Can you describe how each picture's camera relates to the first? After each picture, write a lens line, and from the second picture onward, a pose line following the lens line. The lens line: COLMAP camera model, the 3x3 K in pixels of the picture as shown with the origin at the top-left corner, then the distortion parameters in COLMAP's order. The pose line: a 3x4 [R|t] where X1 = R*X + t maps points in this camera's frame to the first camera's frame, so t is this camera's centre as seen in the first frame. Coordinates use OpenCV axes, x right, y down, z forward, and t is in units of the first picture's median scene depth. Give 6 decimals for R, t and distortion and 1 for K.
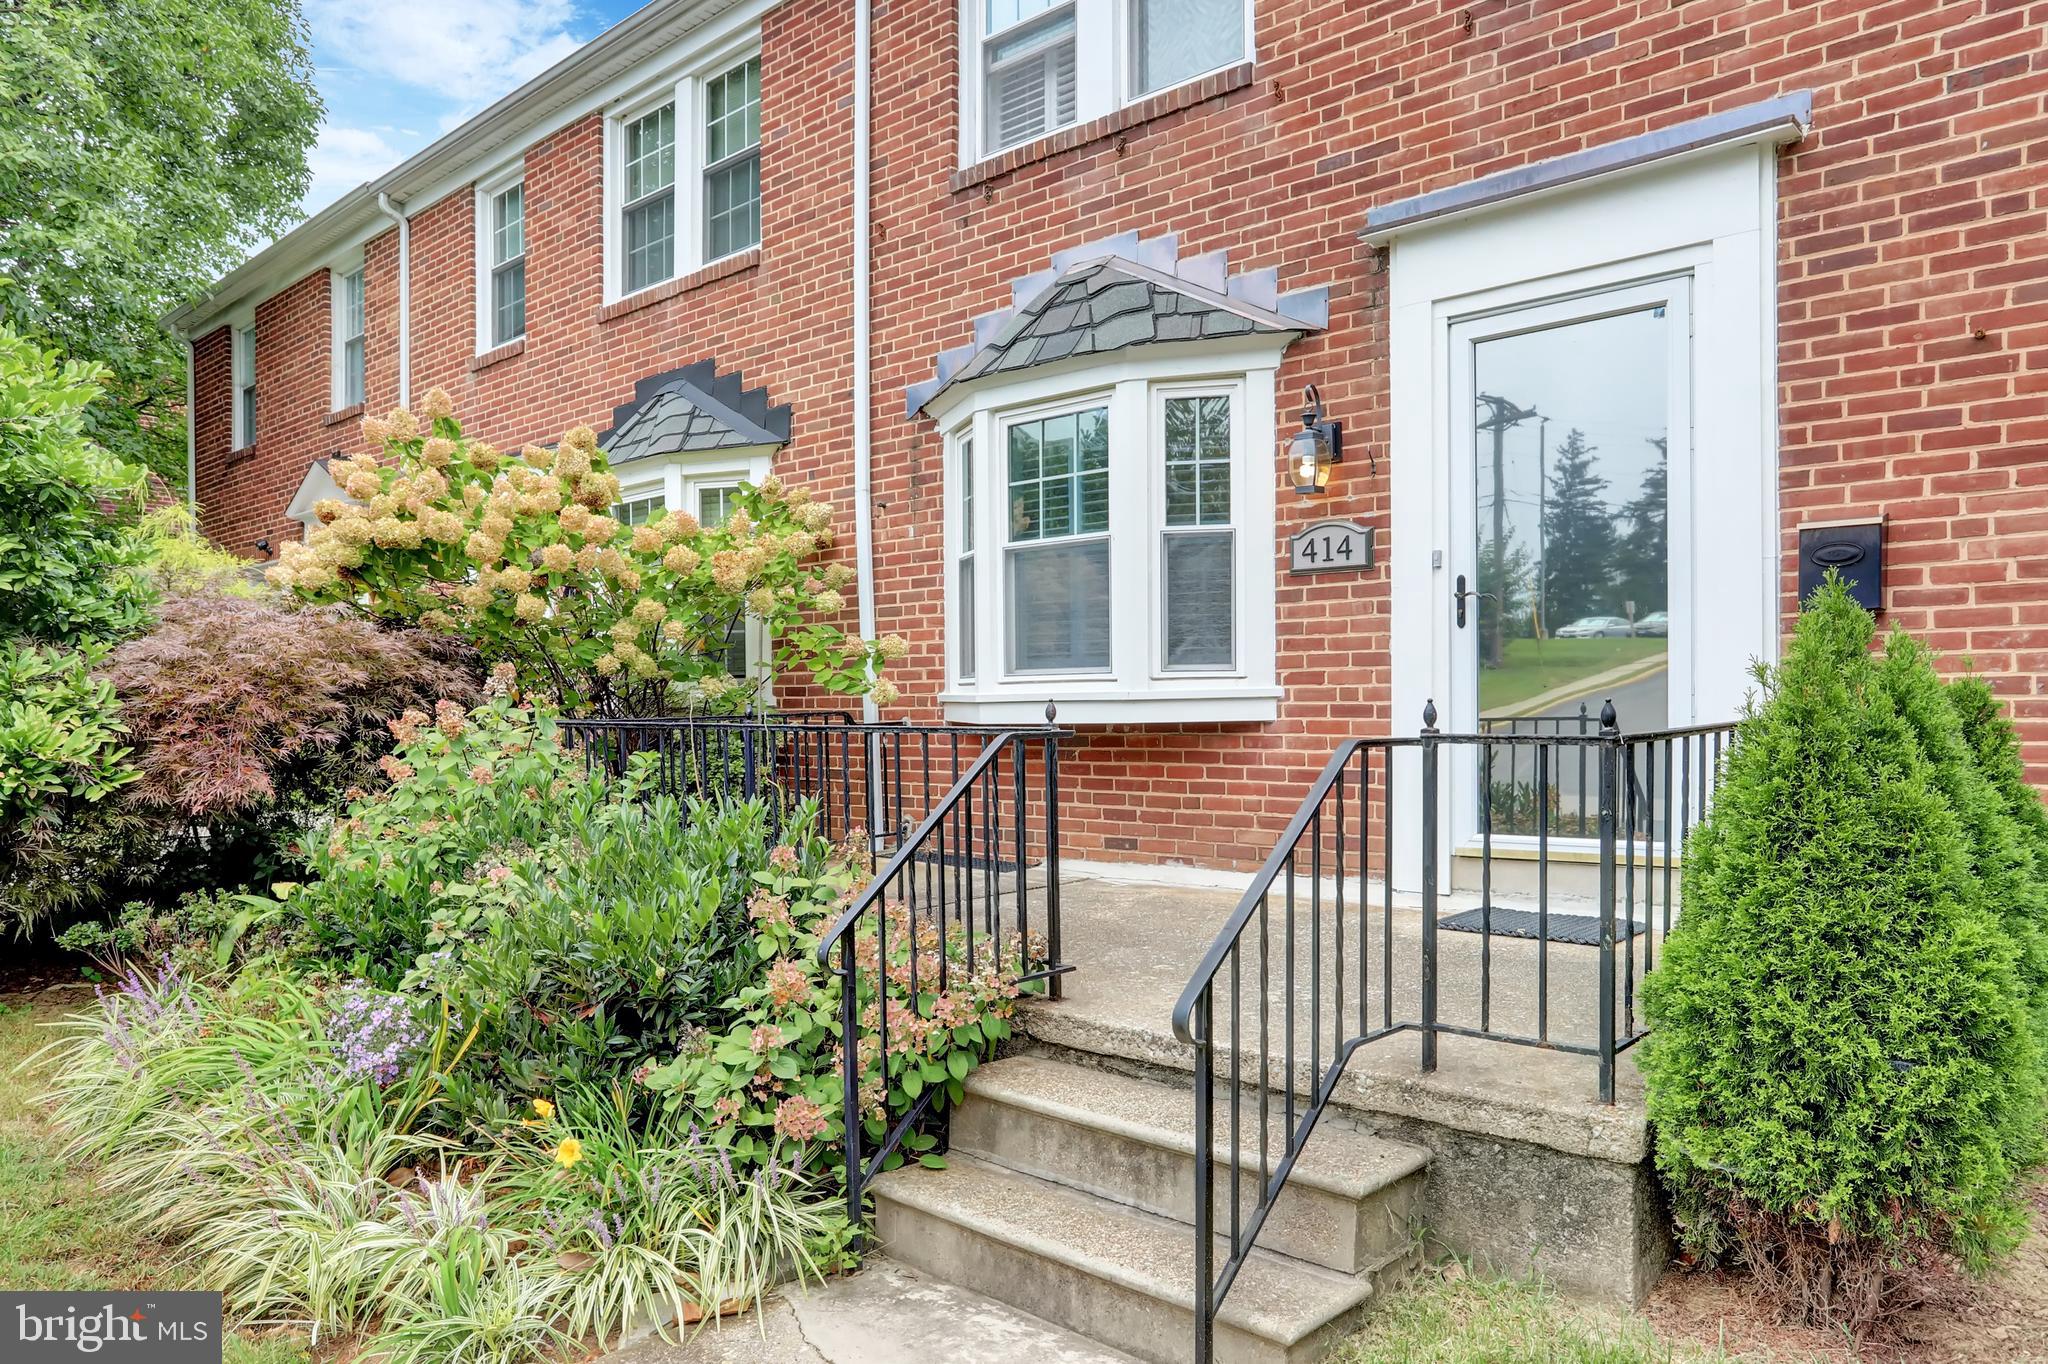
lens RADIAL K [[1344.5, 0, 1024.0], [0, 1344.5, 682.0], [0, 0, 1]] dist [-0.052867, 0.054533]
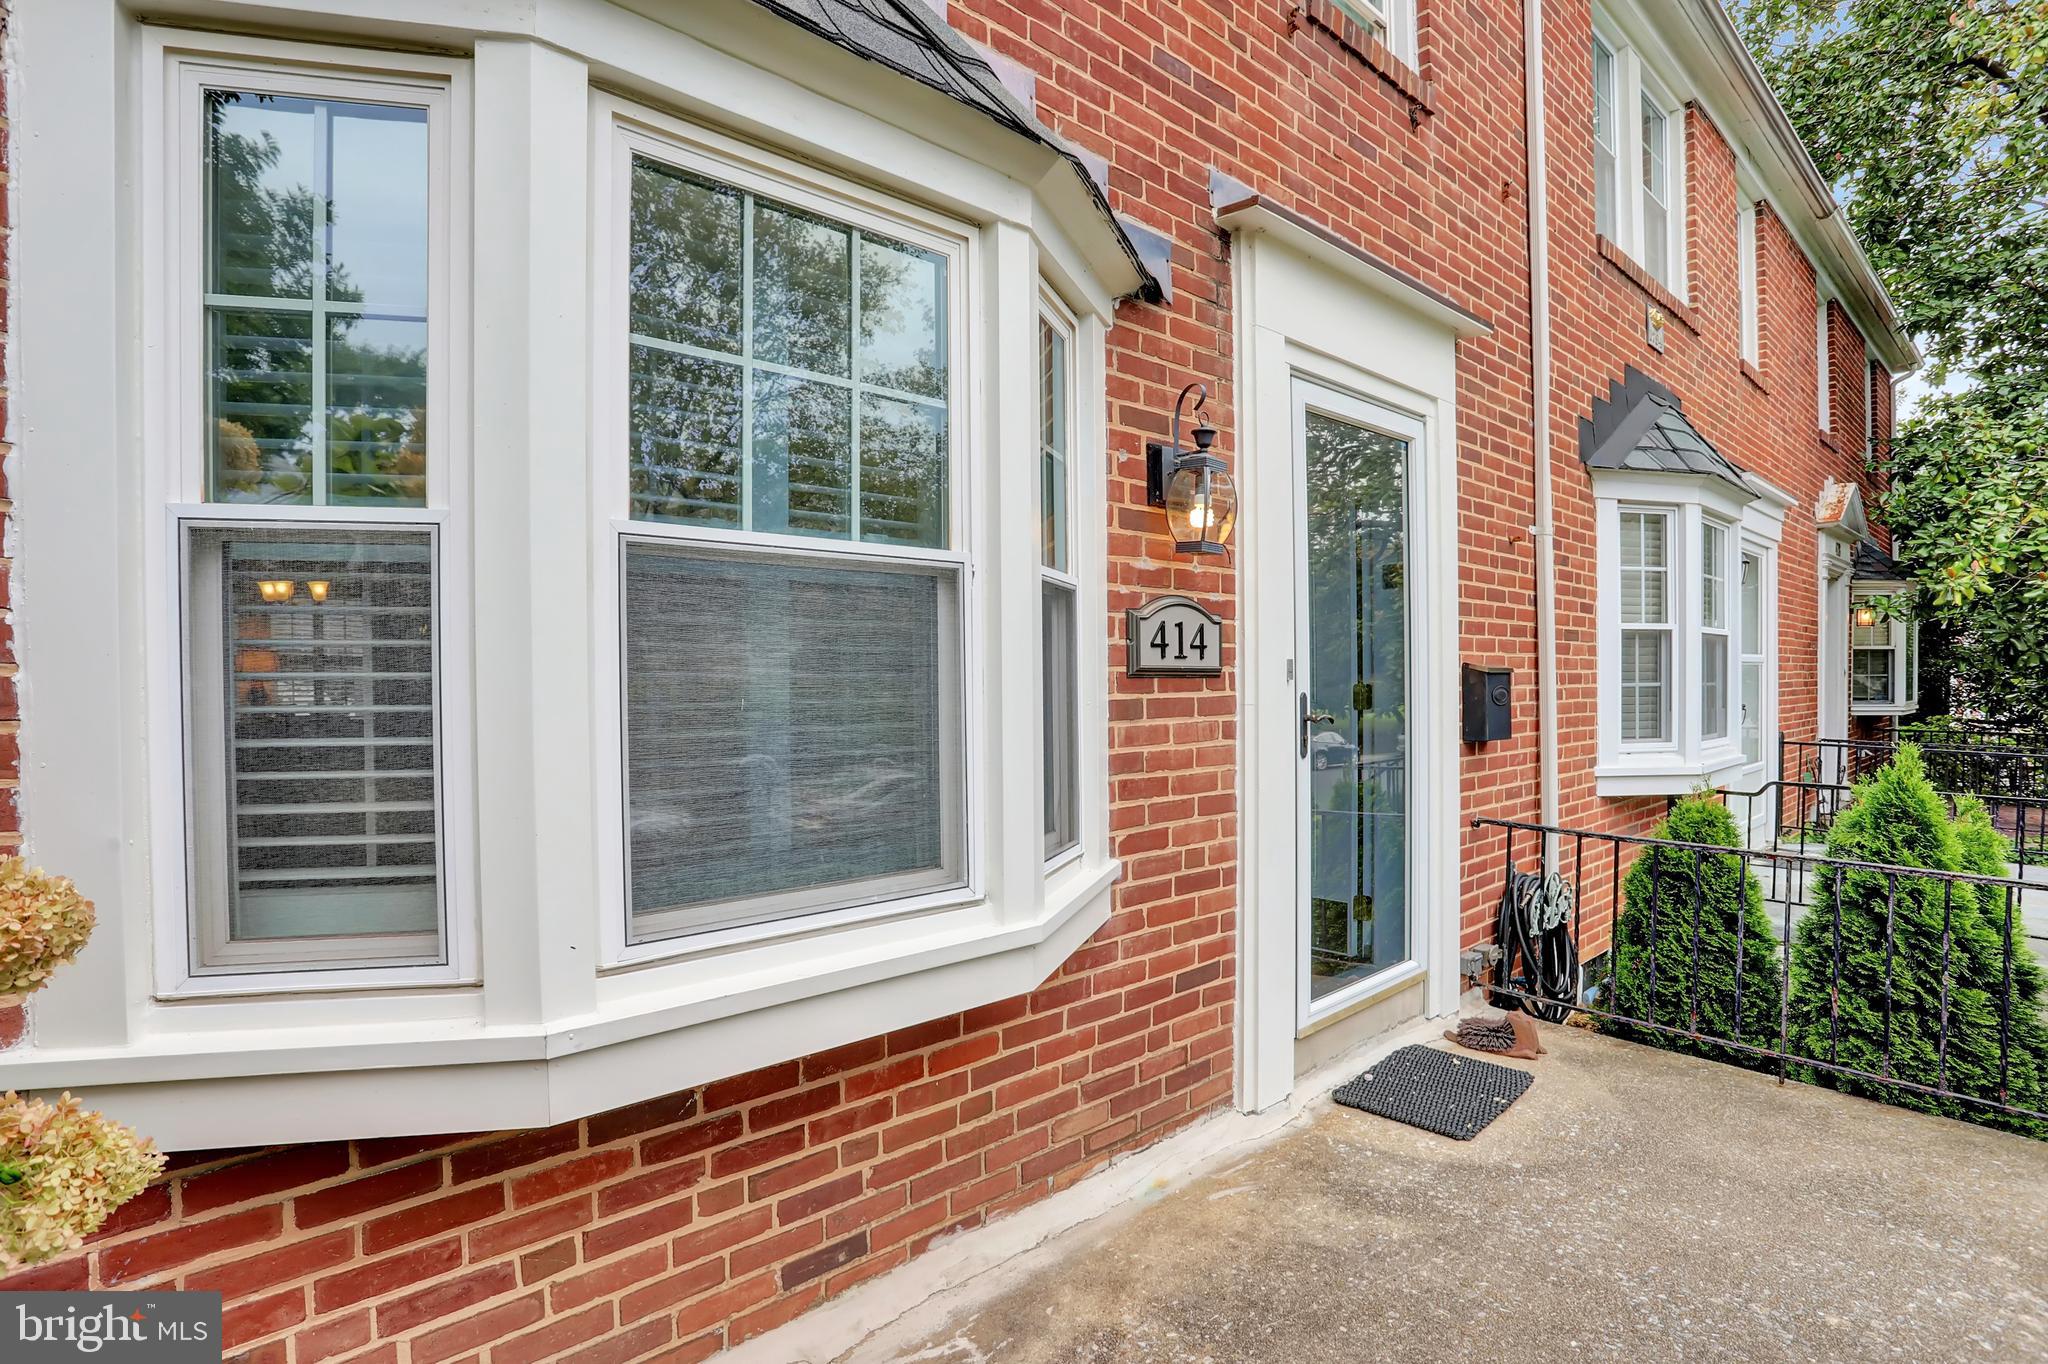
lens RADIAL K [[1069.4, 0, 1088.3], [0, 1069.4, 676.7], [0, 0, 1]] dist [-0.094287, 0.056359]
pose [[0.049733, 0.003739, 0.998756, -0.294825], [-0.019267, 0.999810, -0.002784, -0.078926], [-0.998577, -0.019105, 0.049795, 1.014203]]
